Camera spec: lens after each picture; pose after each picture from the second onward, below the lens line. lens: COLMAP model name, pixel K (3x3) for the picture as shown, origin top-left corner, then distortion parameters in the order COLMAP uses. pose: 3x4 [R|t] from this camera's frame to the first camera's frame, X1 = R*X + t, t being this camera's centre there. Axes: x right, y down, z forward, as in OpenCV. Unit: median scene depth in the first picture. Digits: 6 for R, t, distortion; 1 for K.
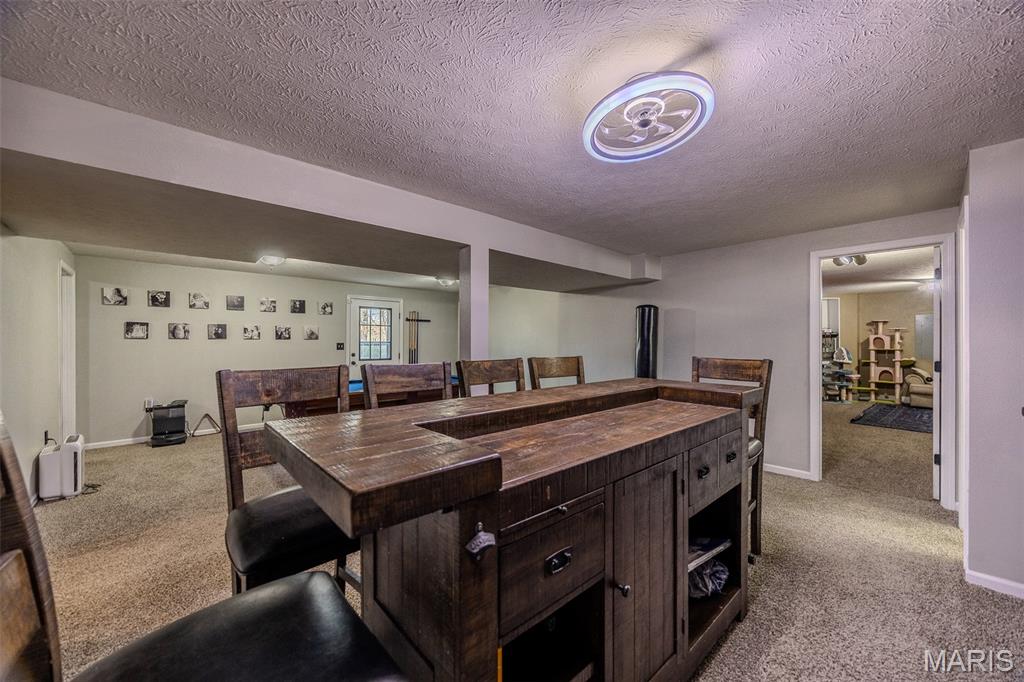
lens RADIAL K [[389.2, 0, 515.6], [0, 389.2, 339.7], [0, 0, 1]] dist [0.000026, -0.000093]
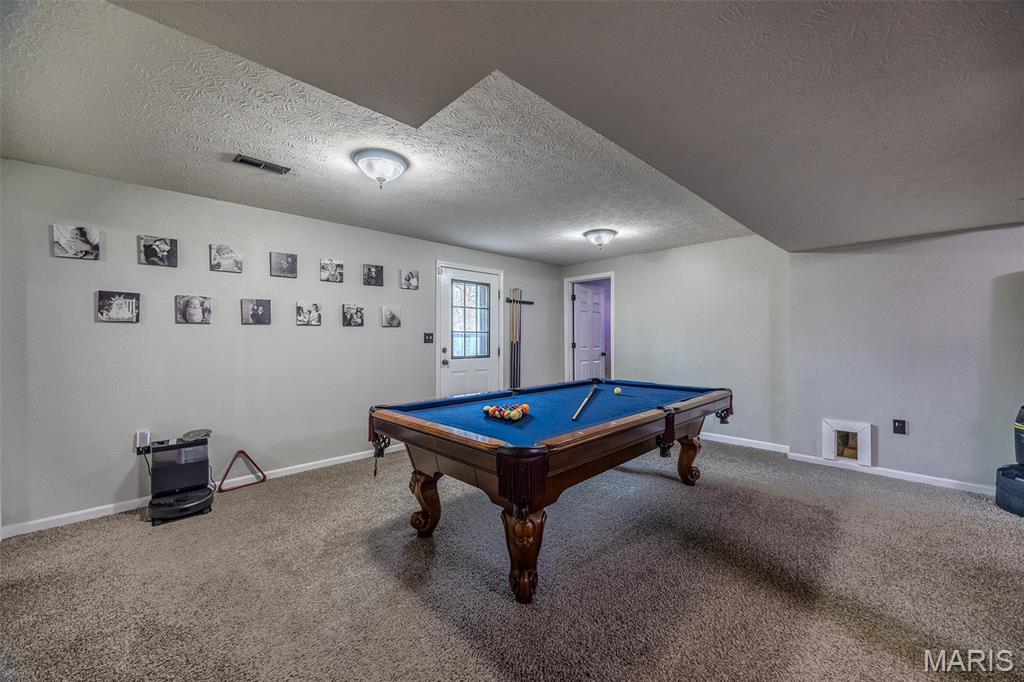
lens RADIAL K [[389.2, 0, 509.7], [0, 389.2, 340.4], [0, 0, 1]] dist [0.000026, -0.000093]
pose [[0.999480, -0.001778, 0.032191, -0.405614], [0.001313, 0.999894, 0.014467, 0.014820], [-0.032213, -0.014418, 0.999377, 0.399705]]
